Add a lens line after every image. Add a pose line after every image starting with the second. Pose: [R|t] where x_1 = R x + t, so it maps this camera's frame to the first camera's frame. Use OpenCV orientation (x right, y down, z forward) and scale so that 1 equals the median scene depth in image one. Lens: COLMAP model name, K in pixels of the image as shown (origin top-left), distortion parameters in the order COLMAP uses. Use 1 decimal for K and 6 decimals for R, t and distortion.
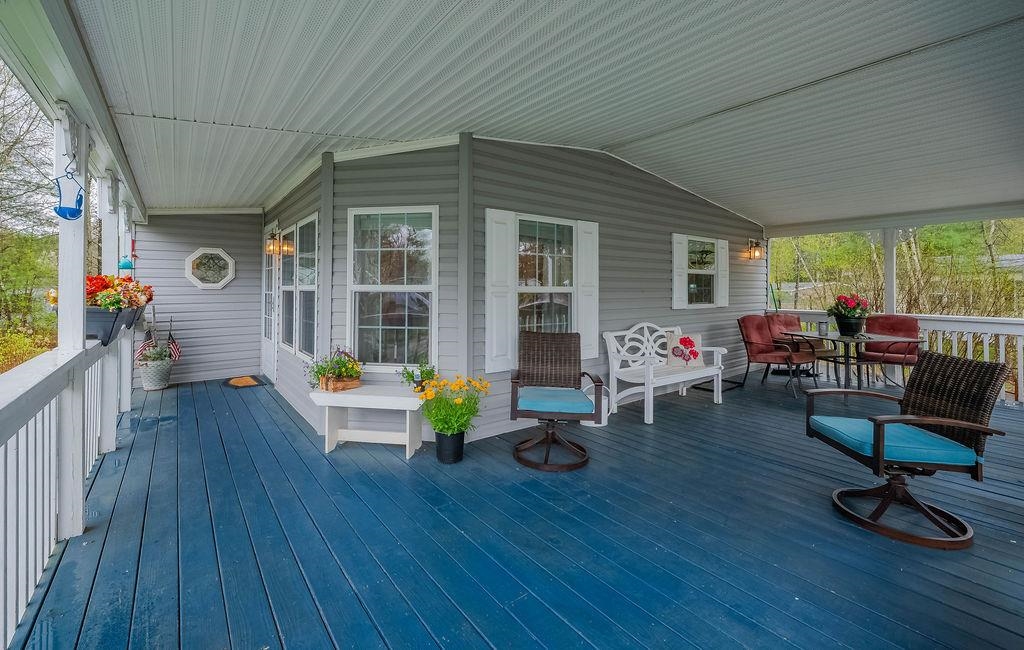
lens RADIAL K [[432.1, 0, 497.7], [0, 432.1, 292.8], [0, 0, 1]] dist [0.000997, 0.000066]
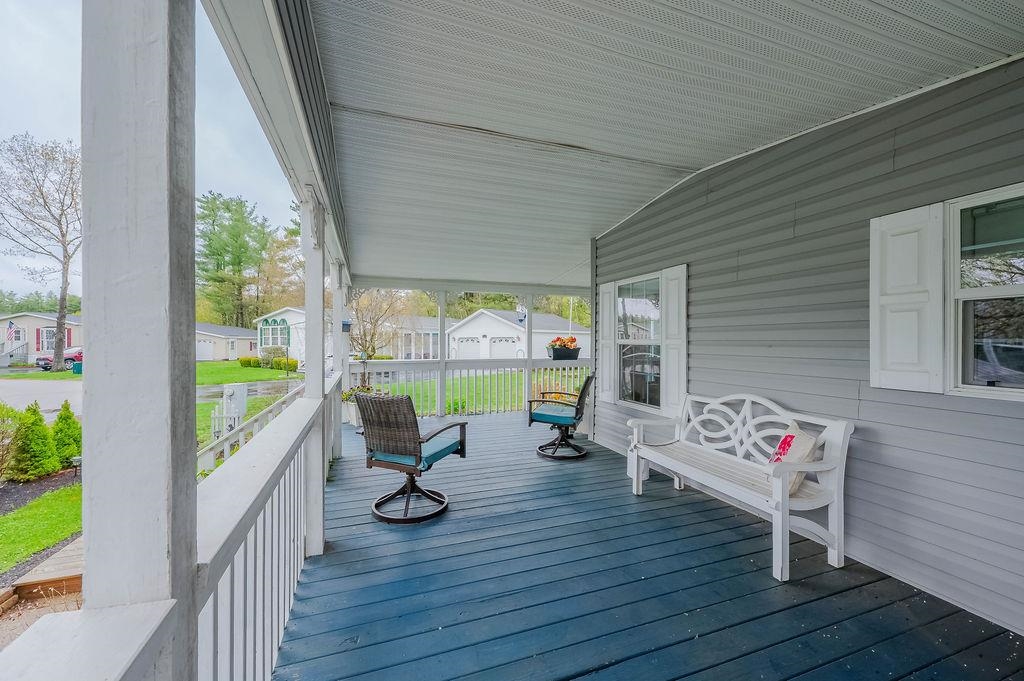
lens RADIAL K [[416.4, 0, 512.0], [0, 416.4, 340.5], [0, 0, 1]] dist [-0.000666, -0.000026]
pose [[-0.281166, 0.008412, -0.959622, 1.049072], [0.009148, 0.999940, 0.006085, -0.018270], [0.959615, -0.007068, -0.281226, 0.849713]]
